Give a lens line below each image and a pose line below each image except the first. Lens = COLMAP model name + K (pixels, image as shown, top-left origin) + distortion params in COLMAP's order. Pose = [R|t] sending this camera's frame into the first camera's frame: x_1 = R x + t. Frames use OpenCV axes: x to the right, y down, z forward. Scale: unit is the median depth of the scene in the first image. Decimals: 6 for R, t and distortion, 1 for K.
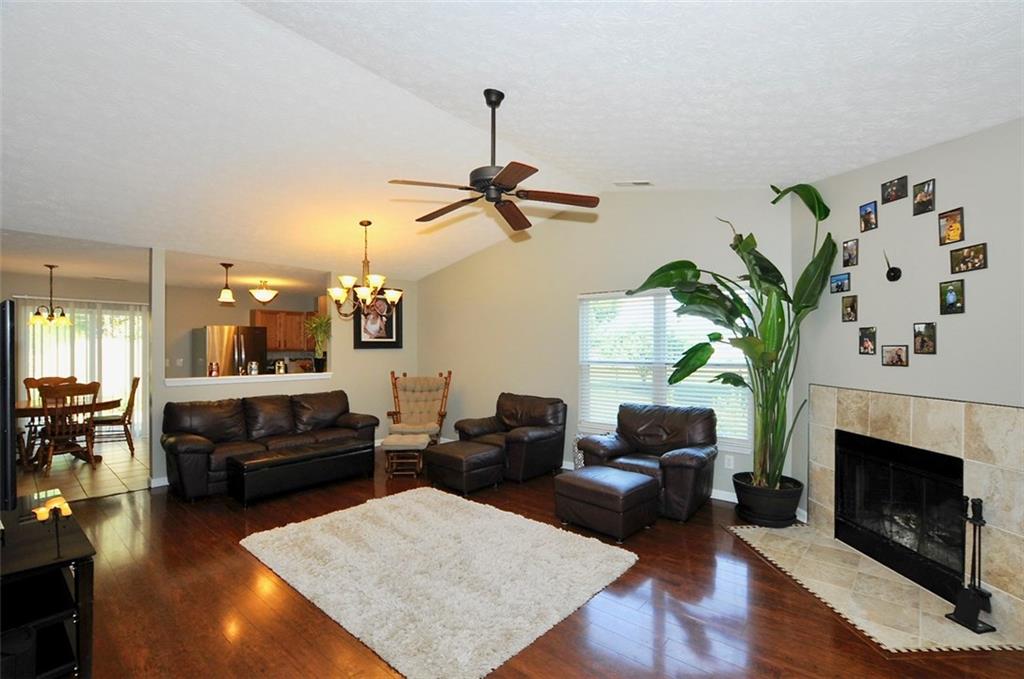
lens RADIAL K [[454.3, 0, 515.5], [0, 454.3, 348.0], [0, 0, 1]] dist [0.000334, 0.000070]
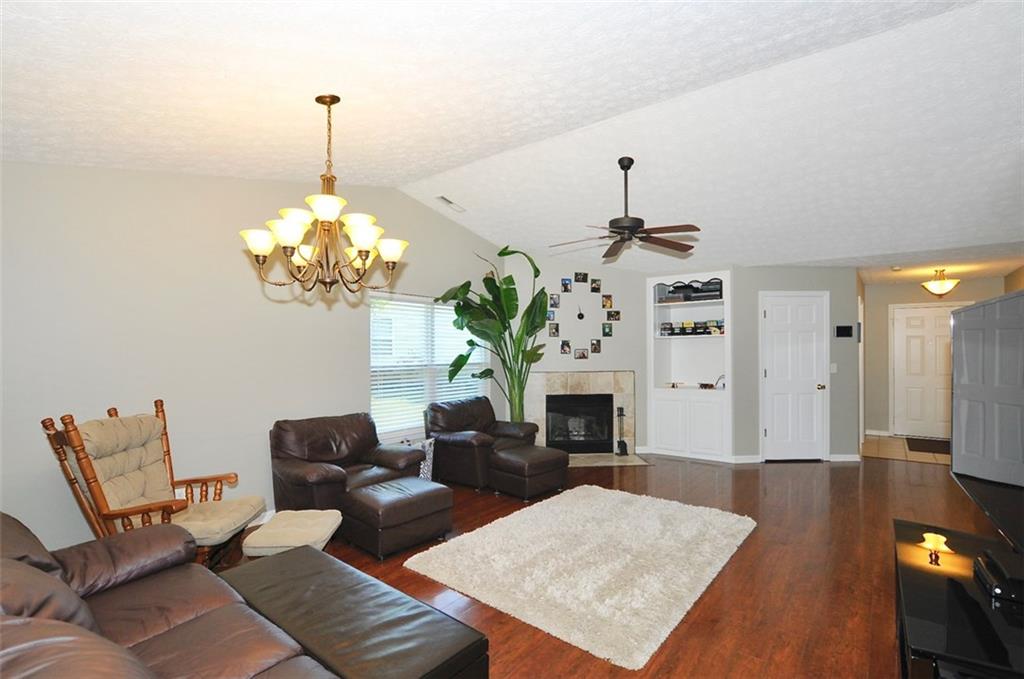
lens RADIAL K [[466.4, 0, 512.0], [0, 466.4, 339.5], [0, 0, 1]] dist [0.000012, 0.000020]
pose [[-0.033287, 0.010277, 0.999393, -1.247729], [0.003522, 0.999942, -0.010166, -0.027712], [-0.999440, 0.003181, -0.033322, 1.276389]]
